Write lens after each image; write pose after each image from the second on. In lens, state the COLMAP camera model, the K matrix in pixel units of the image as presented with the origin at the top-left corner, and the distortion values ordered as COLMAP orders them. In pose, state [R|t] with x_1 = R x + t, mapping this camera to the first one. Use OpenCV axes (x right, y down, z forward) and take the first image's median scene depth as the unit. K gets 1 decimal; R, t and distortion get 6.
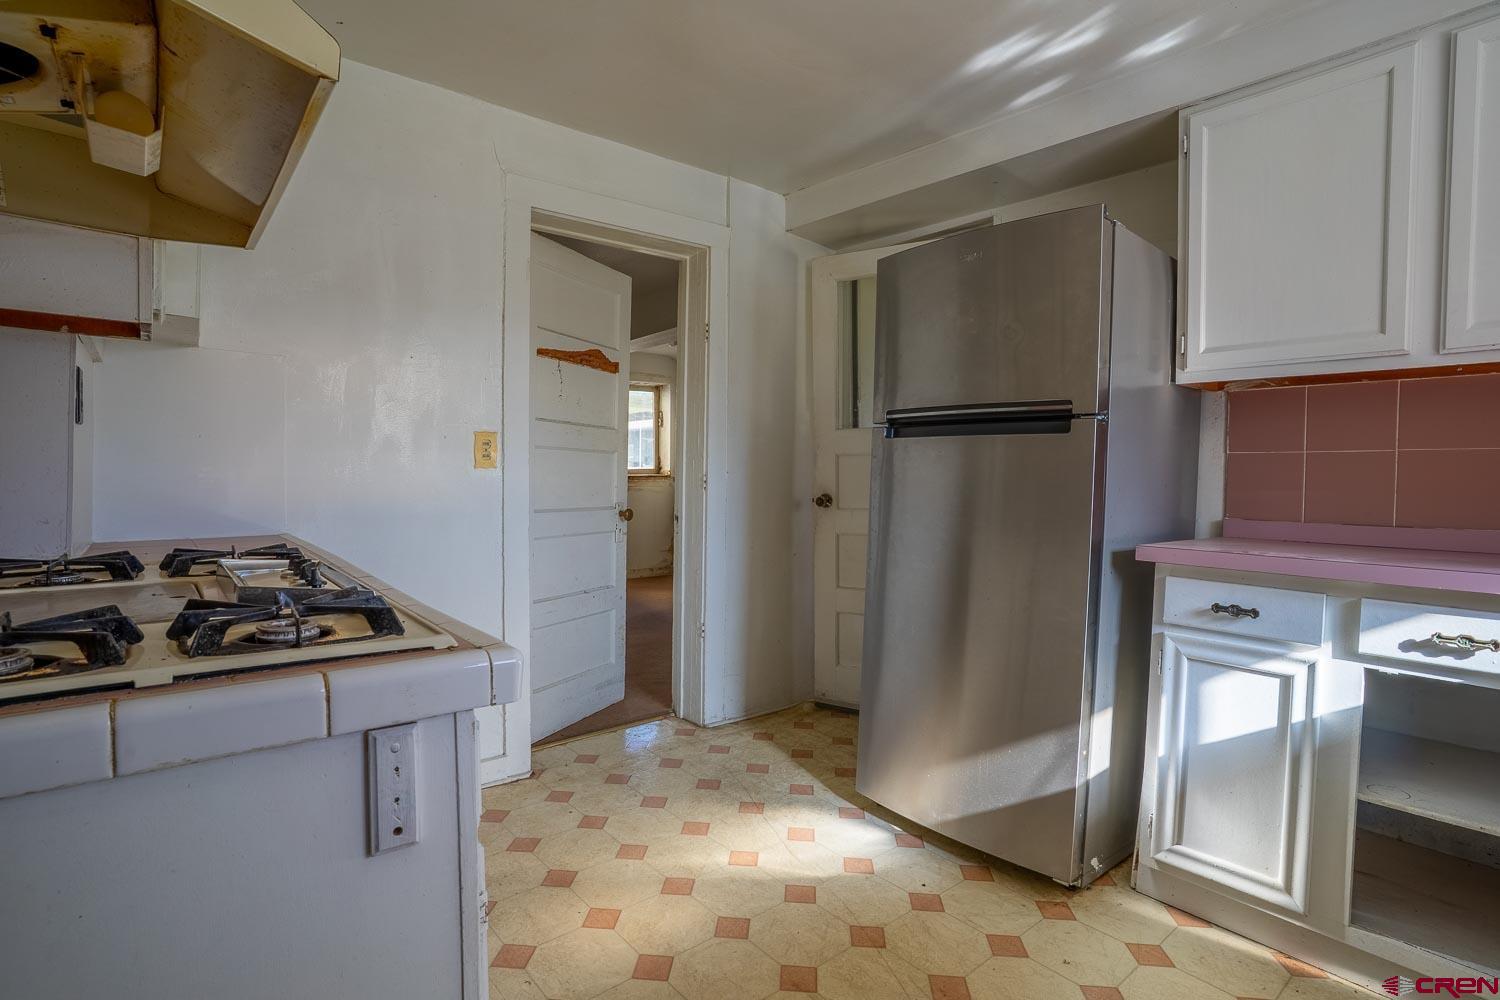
lens RADIAL K [[734.2, 0, 744.0], [0, 734.2, 493.8], [0, 0, 1]] dist [-0.040945, 0.000803]
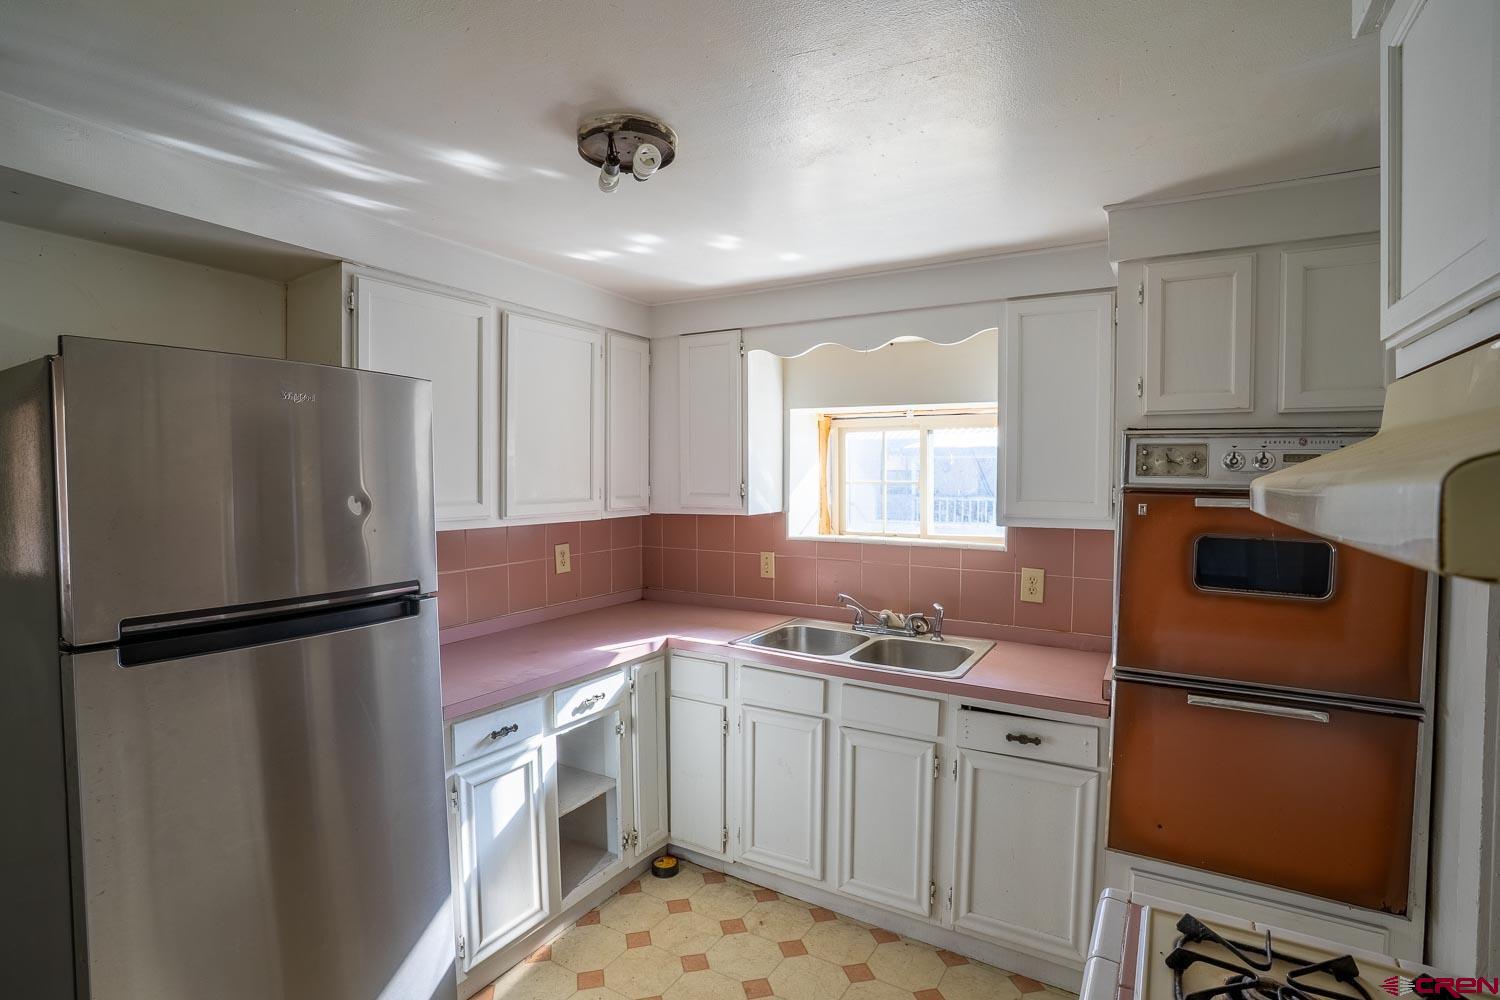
lens RADIAL K [[743.0, 0, 743.1], [0, 743.0, 492.4], [0, 0, 1]] dist [-0.084189, 0.036825]
pose [[-0.340674, -0.033064, 0.939600, -0.692170], [0.024367, 0.998735, 0.043979, -0.319786], [-0.939866, 0.037878, -0.339437, 1.065894]]
